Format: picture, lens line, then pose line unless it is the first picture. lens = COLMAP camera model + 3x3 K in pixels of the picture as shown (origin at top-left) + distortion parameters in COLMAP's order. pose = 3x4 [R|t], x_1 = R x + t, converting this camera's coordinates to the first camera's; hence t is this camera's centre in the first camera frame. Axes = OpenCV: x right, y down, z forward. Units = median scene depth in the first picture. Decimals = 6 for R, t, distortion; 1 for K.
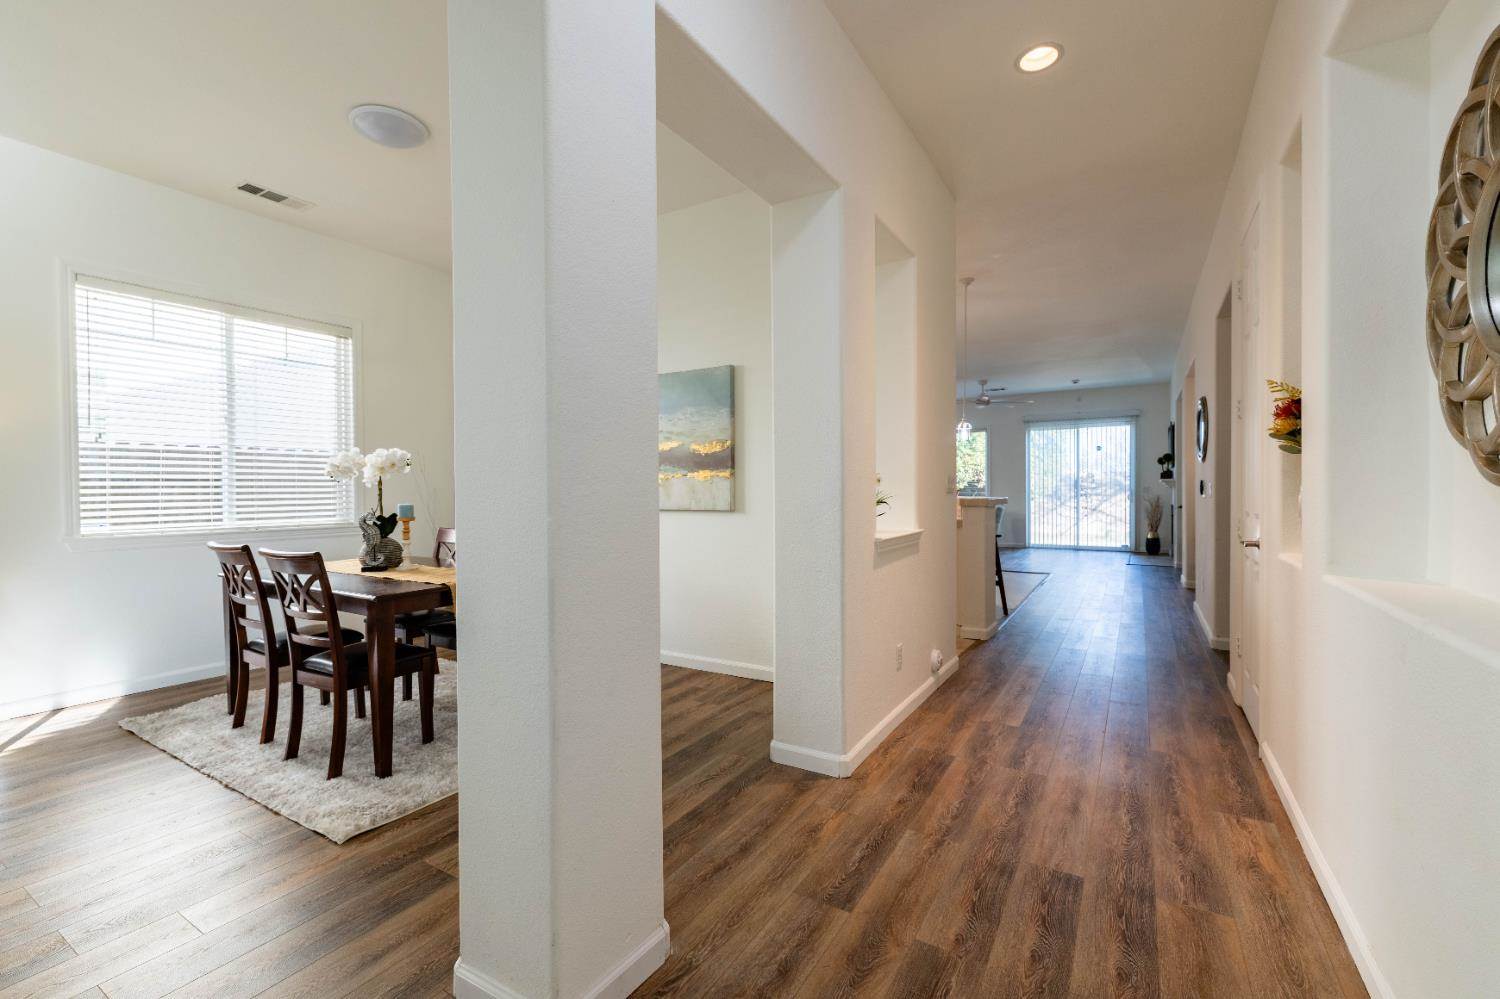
lens RADIAL K [[648.0, 0, 751.9], [0, 648.0, 497.5], [0, 0, 1]] dist [-0.001602, 0.001448]
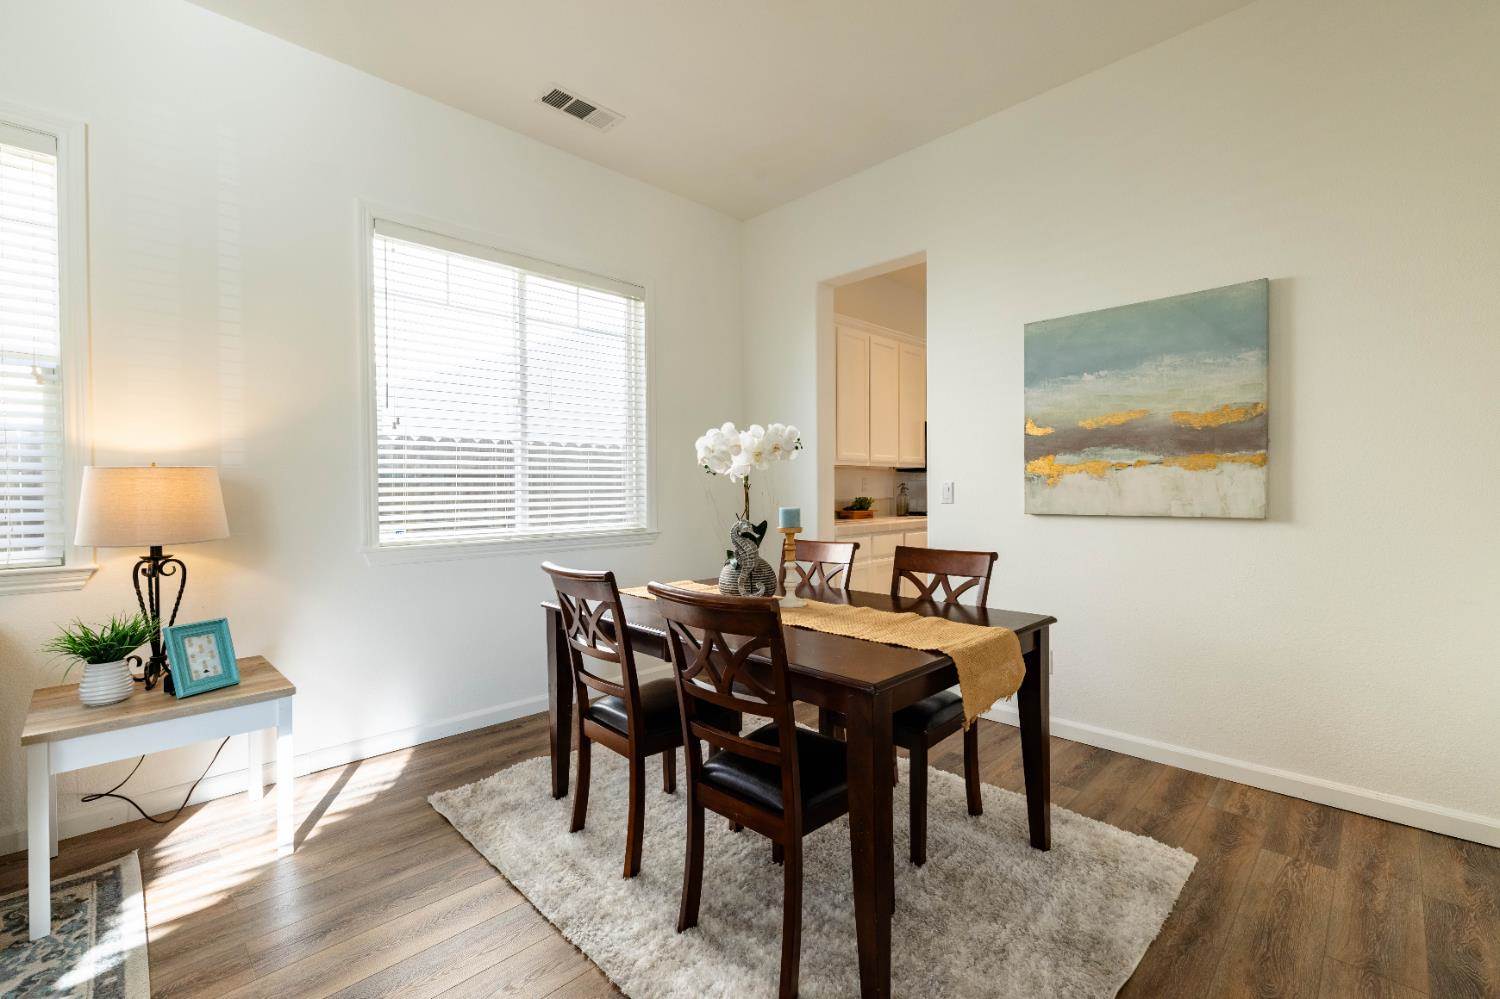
lens RADIAL K [[648.0, 0, 739.9], [0, 648.0, 494.0], [0, 0, 1]] dist [-0.001602, 0.001448]
pose [[0.970202, -0.001539, -0.242292, -0.404796], [0.000677, 0.999993, -0.003642, -0.001018], [0.242296, 0.003369, 0.970196, 0.327878]]
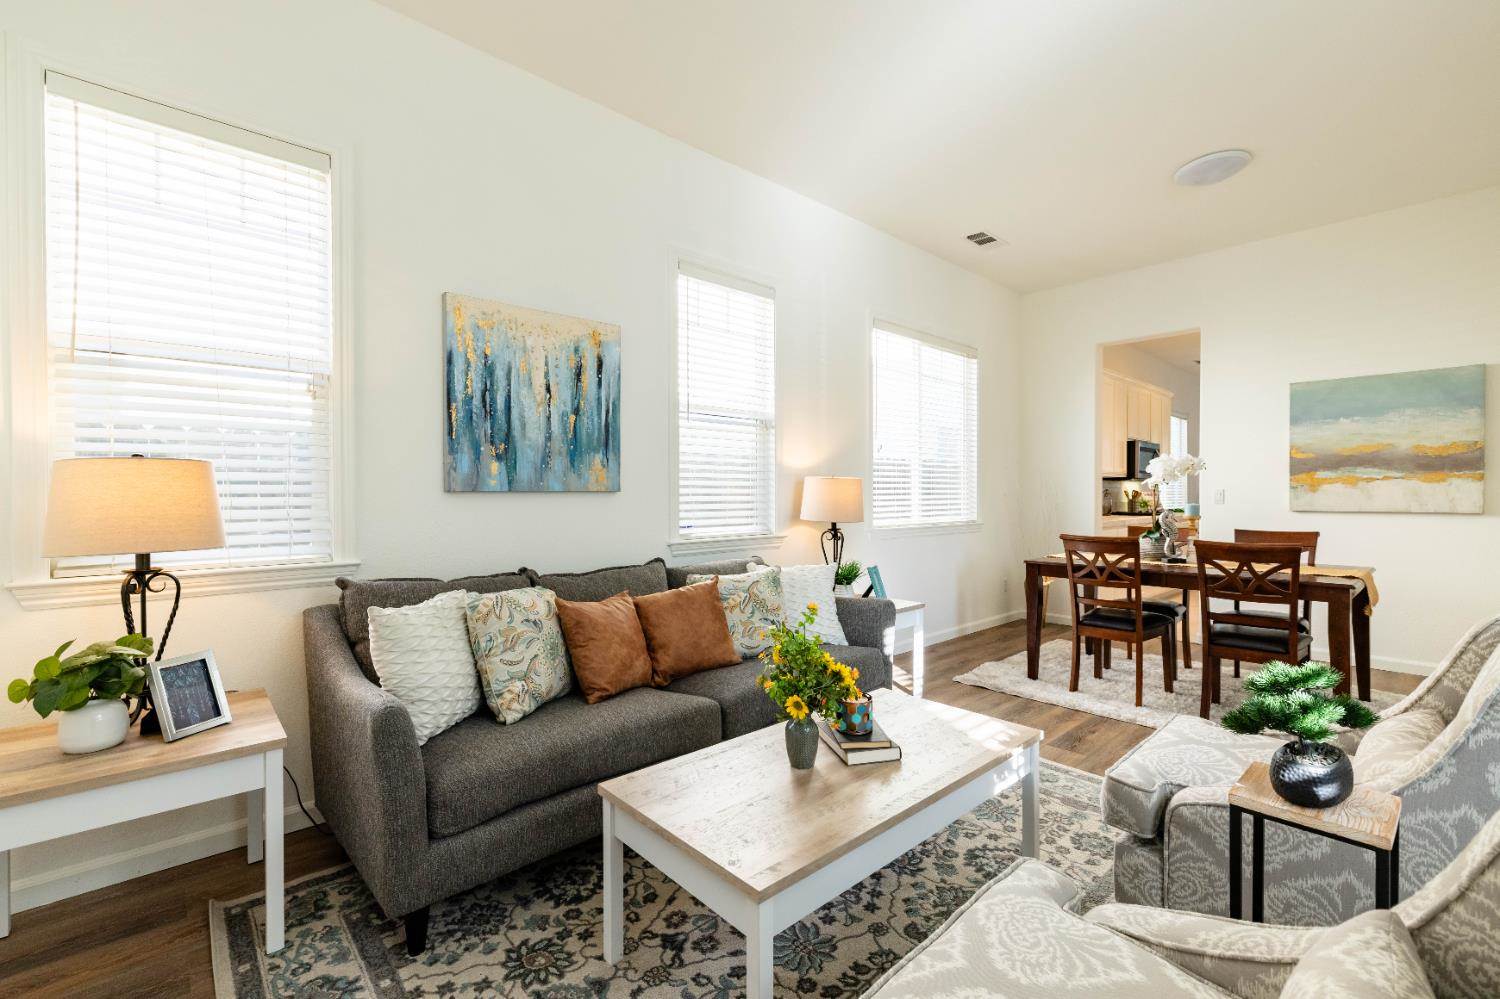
lens RADIAL K [[648.0, 0, 743.6], [0, 648.0, 495.1], [0, 0, 1]] dist [-0.001602, 0.001448]
pose [[0.959908, 0.003527, -0.280293, -0.915773], [-0.006645, 0.999926, -0.010175, 0.011025], [0.280236, 0.011630, 0.959861, -0.265569]]
